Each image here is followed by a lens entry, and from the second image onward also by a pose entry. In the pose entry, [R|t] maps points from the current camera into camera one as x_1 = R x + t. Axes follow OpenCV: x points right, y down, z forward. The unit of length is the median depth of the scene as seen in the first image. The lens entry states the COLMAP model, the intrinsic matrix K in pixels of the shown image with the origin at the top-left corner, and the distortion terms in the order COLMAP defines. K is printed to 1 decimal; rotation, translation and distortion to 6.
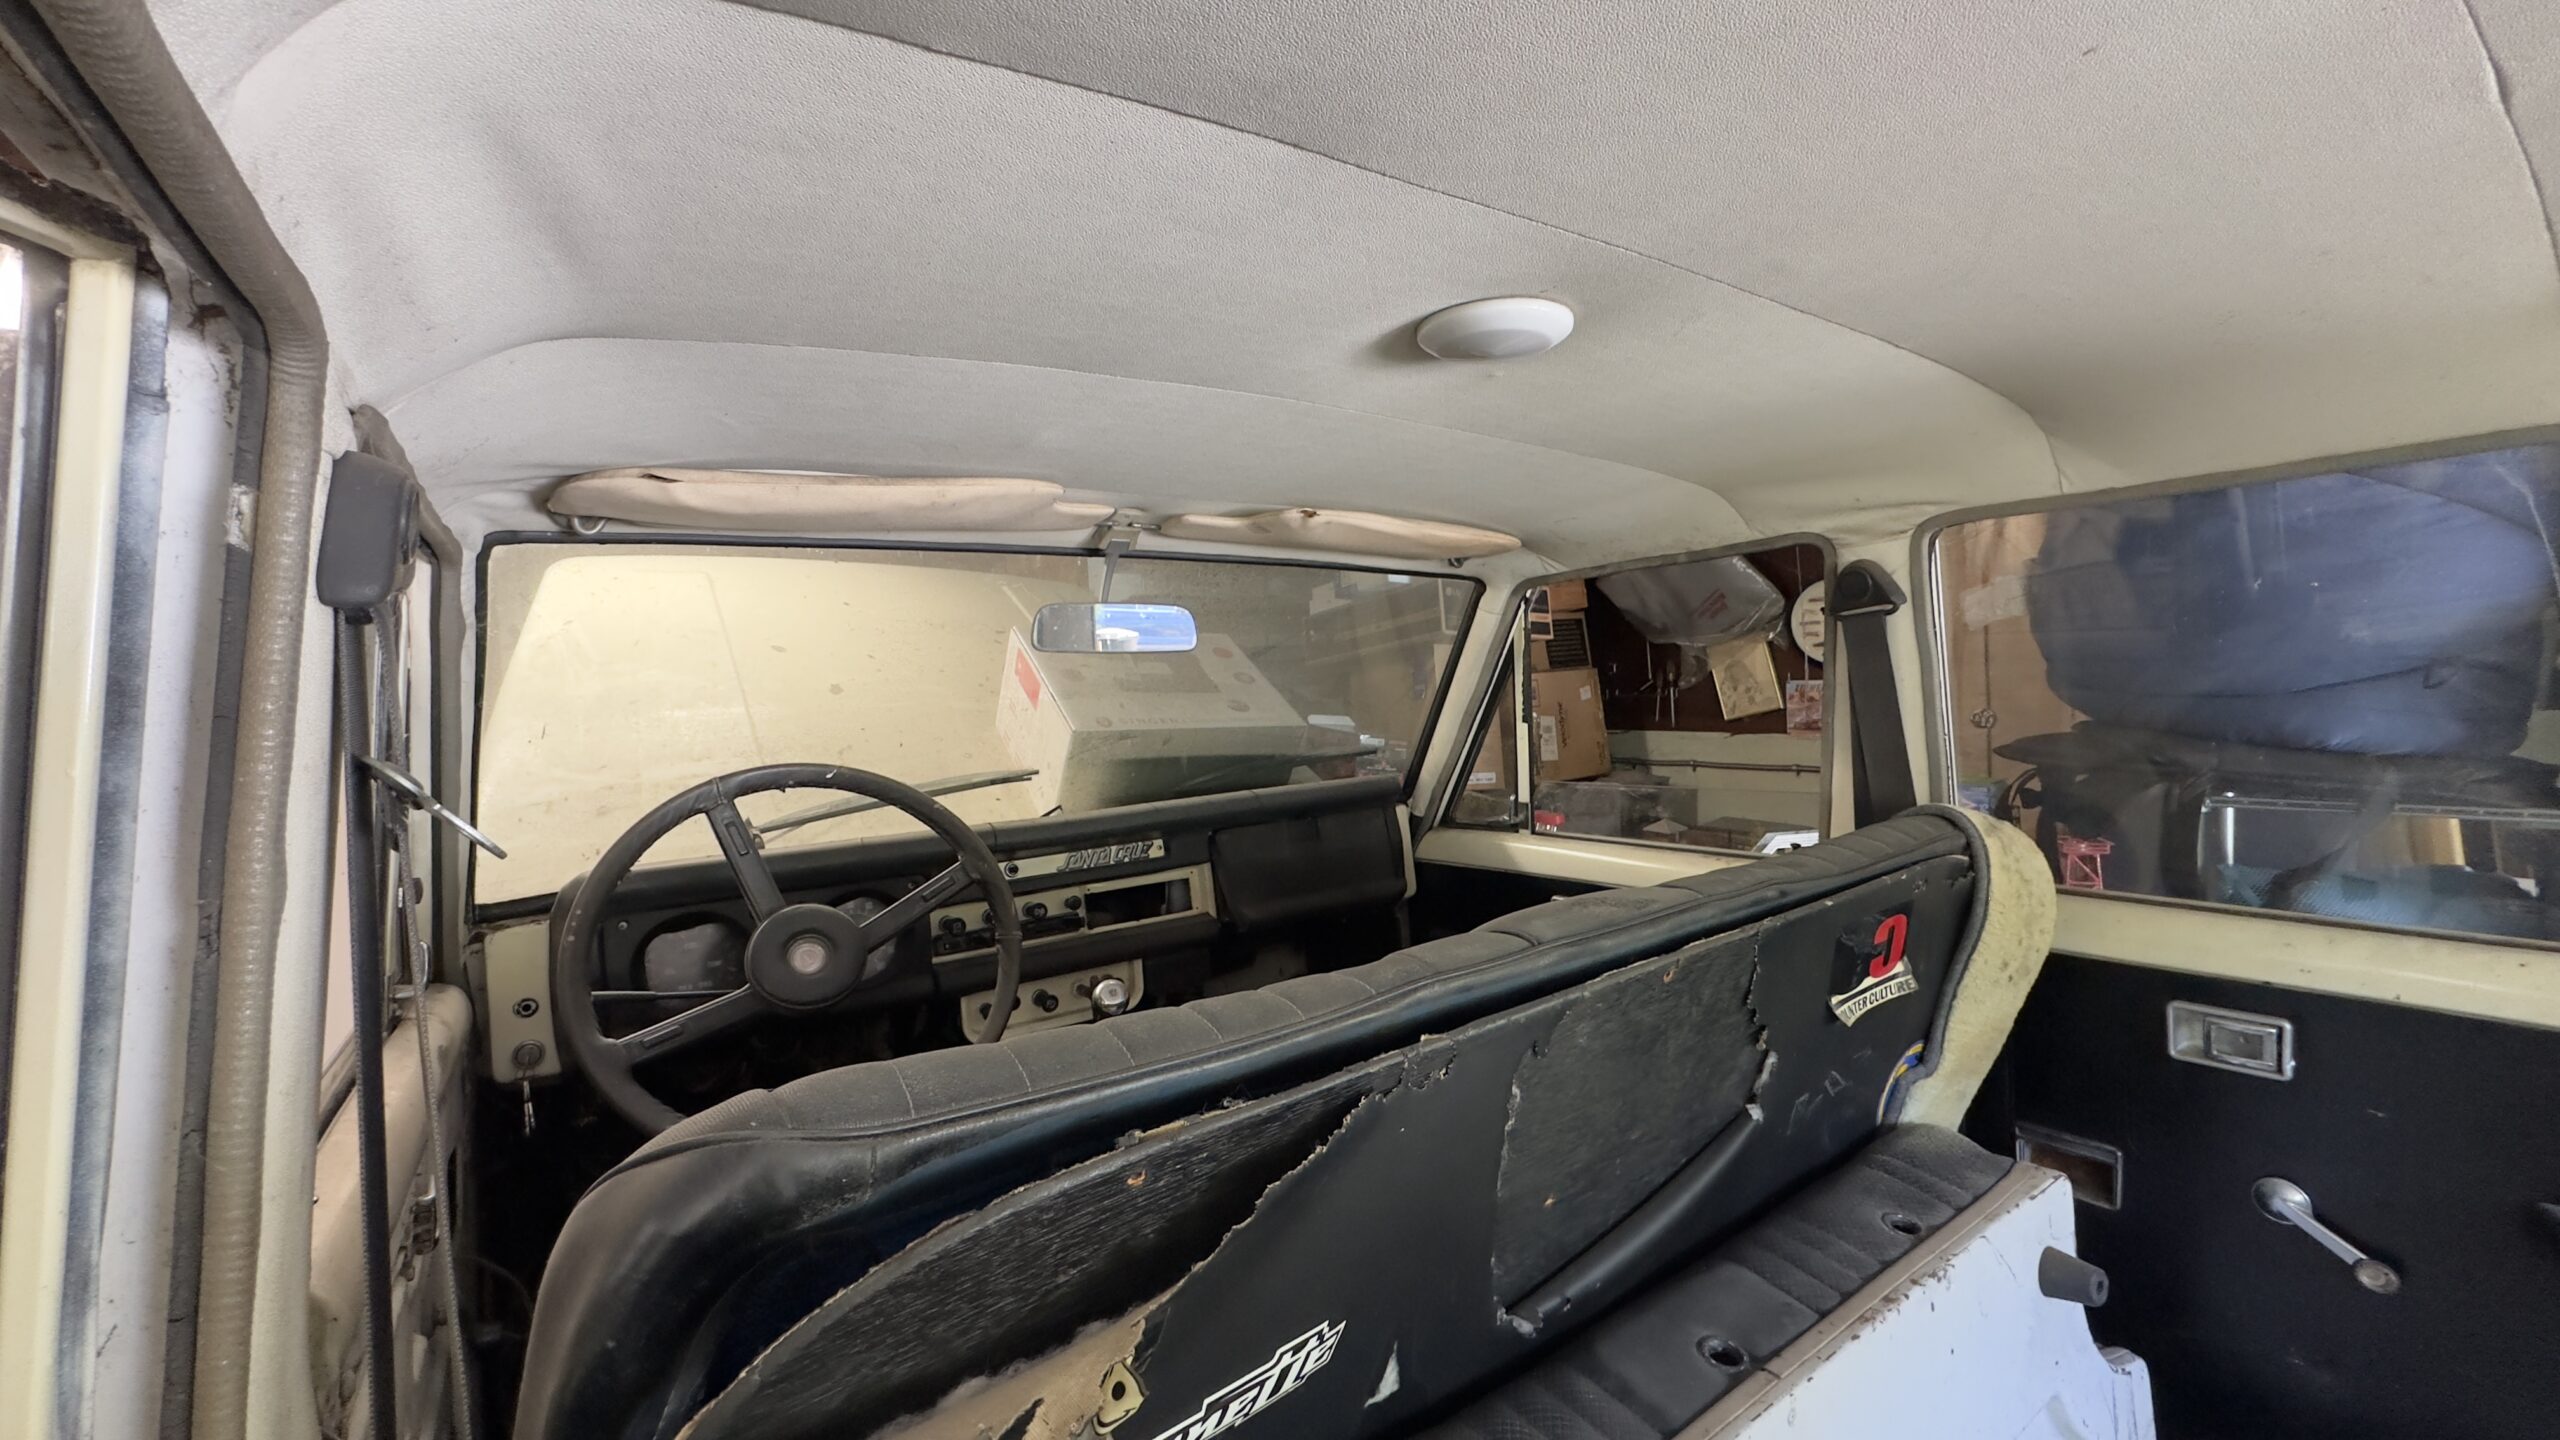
lens RADIAL K [[1024.4, 0, 1284.9], [0, 1024.4, 716.3], [0, 0, 1]] dist [-0.004894, 0.000809]
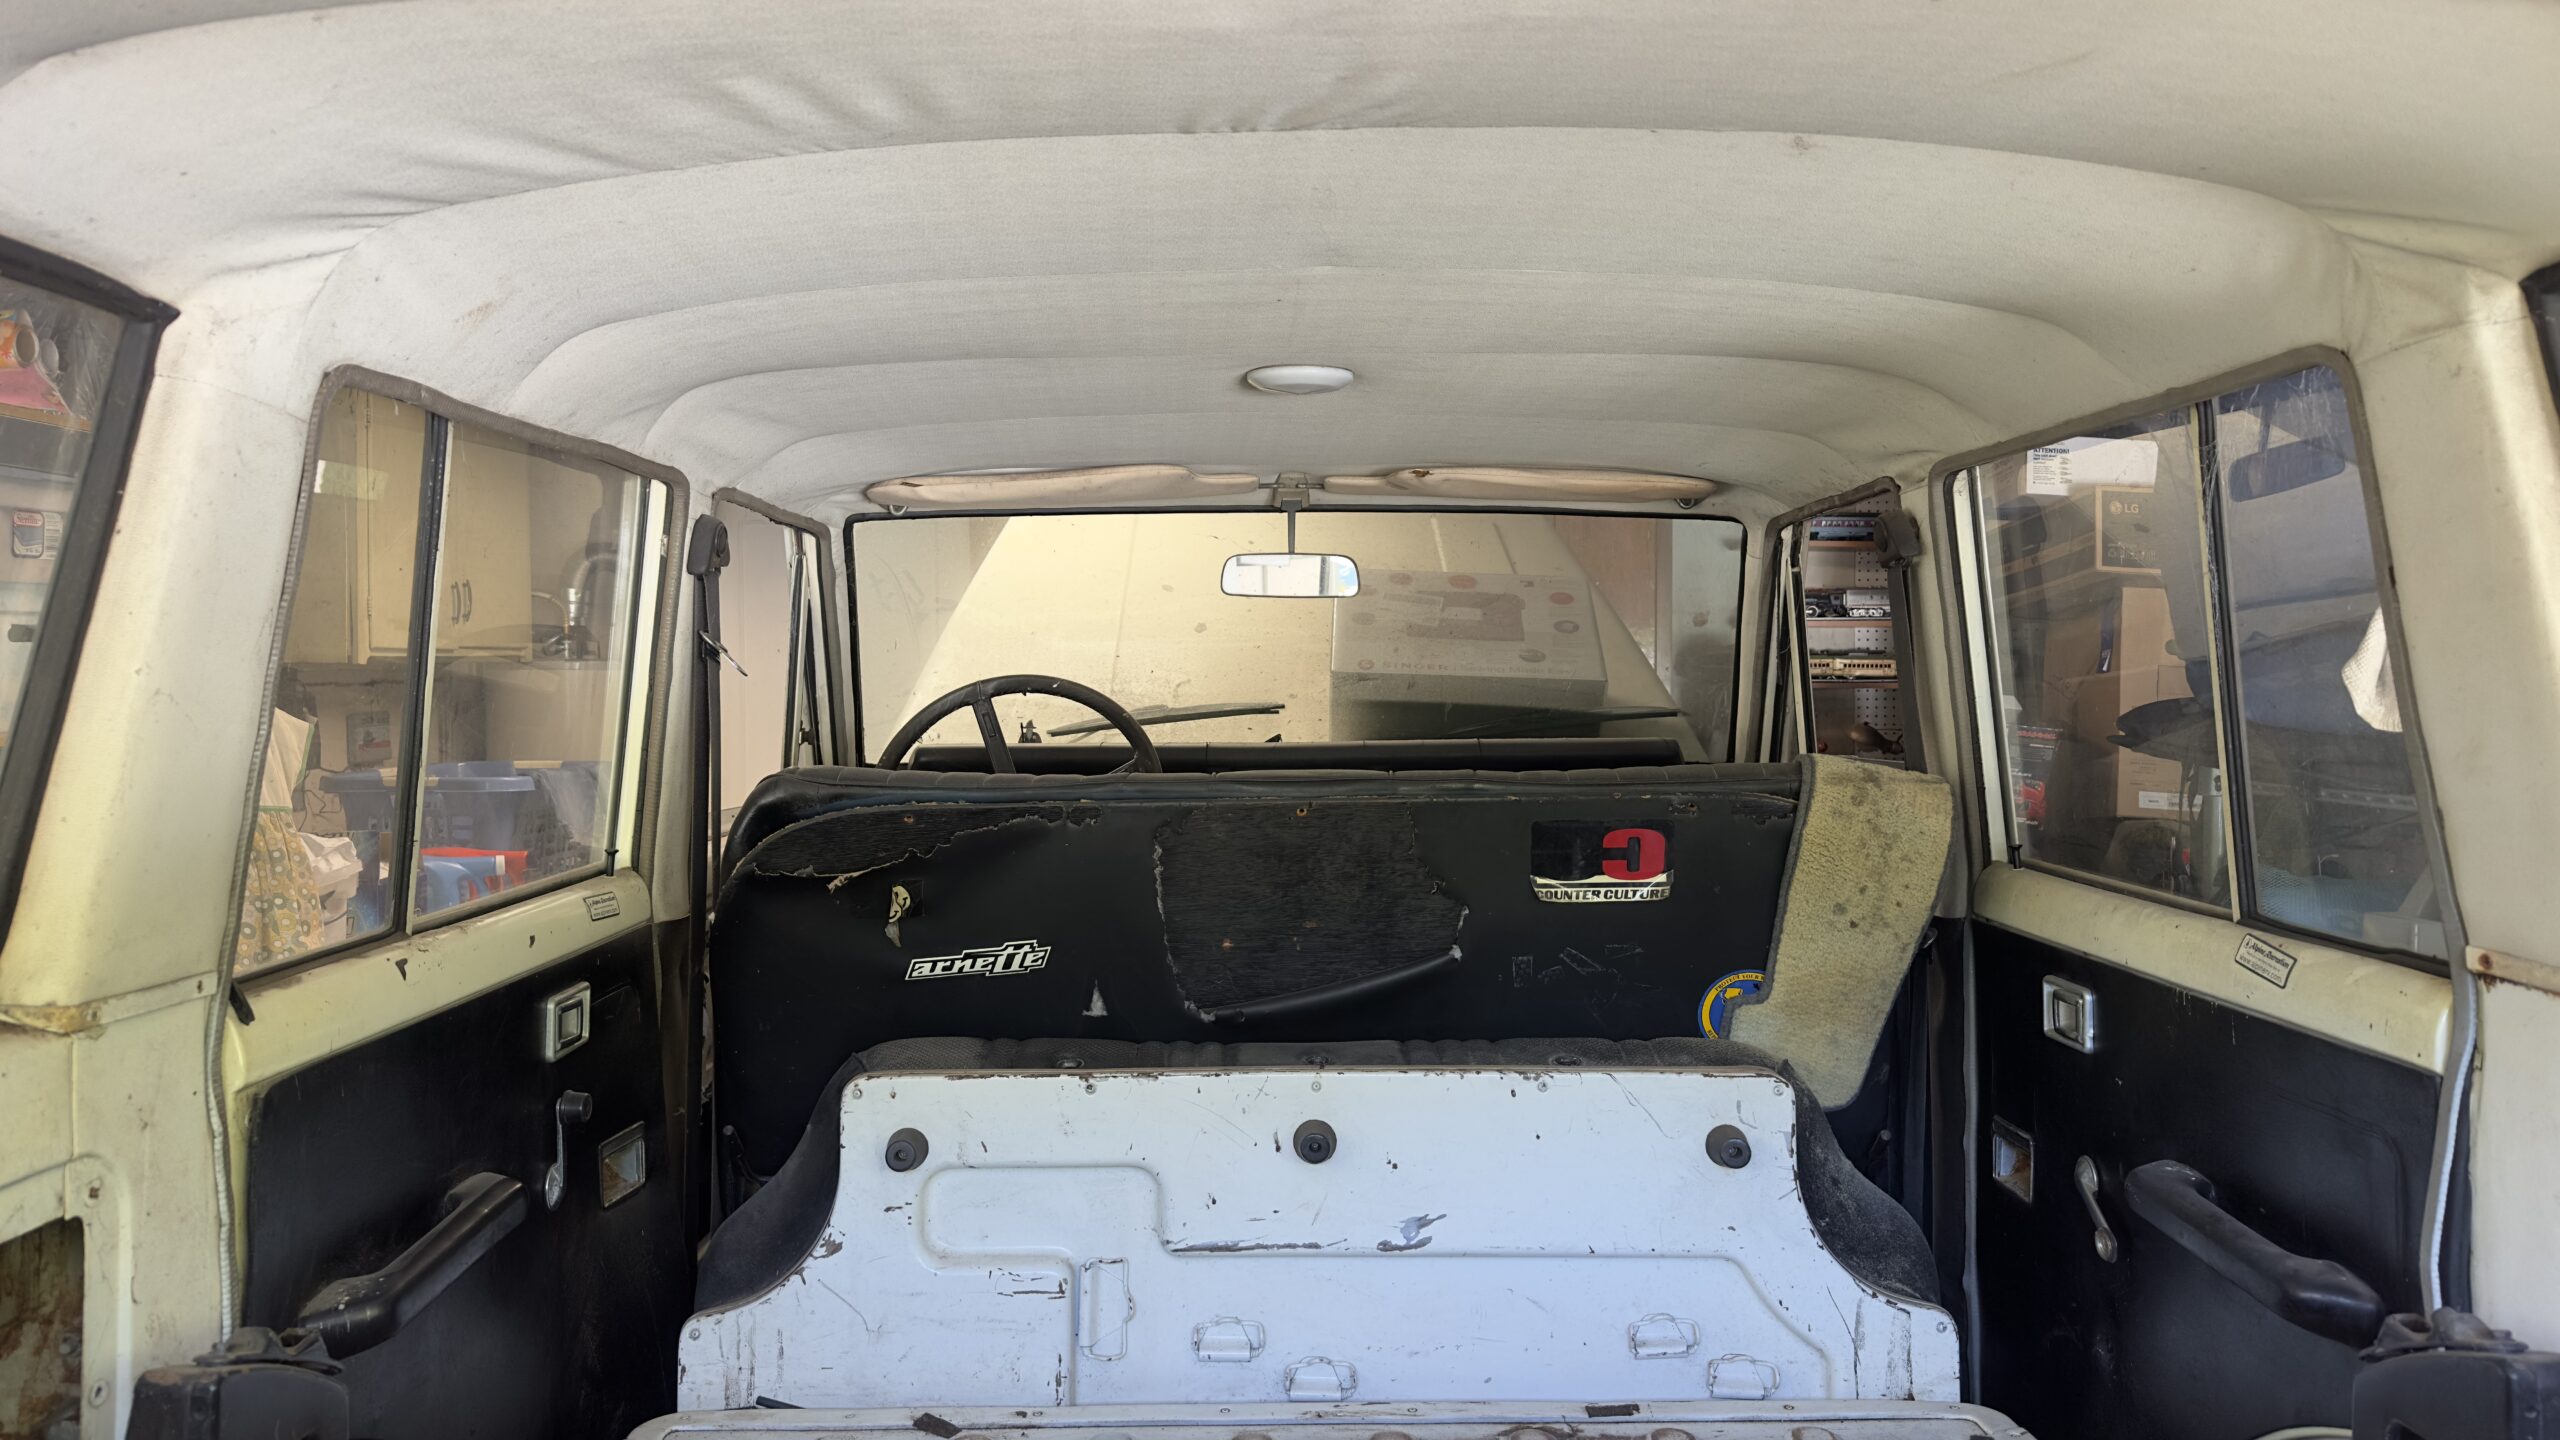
lens RADIAL K [[1804.6, 0, 1286.8], [0, 1804.6, 713.5], [0, 0, 1]] dist [0.047992, -0.068956]
pose [[0.816763, 0.051294, -0.574688, 1.389878], [-0.048707, 0.998615, 0.019909, 0.039294], [0.574913, 0.011730, 0.818130, -0.900639]]
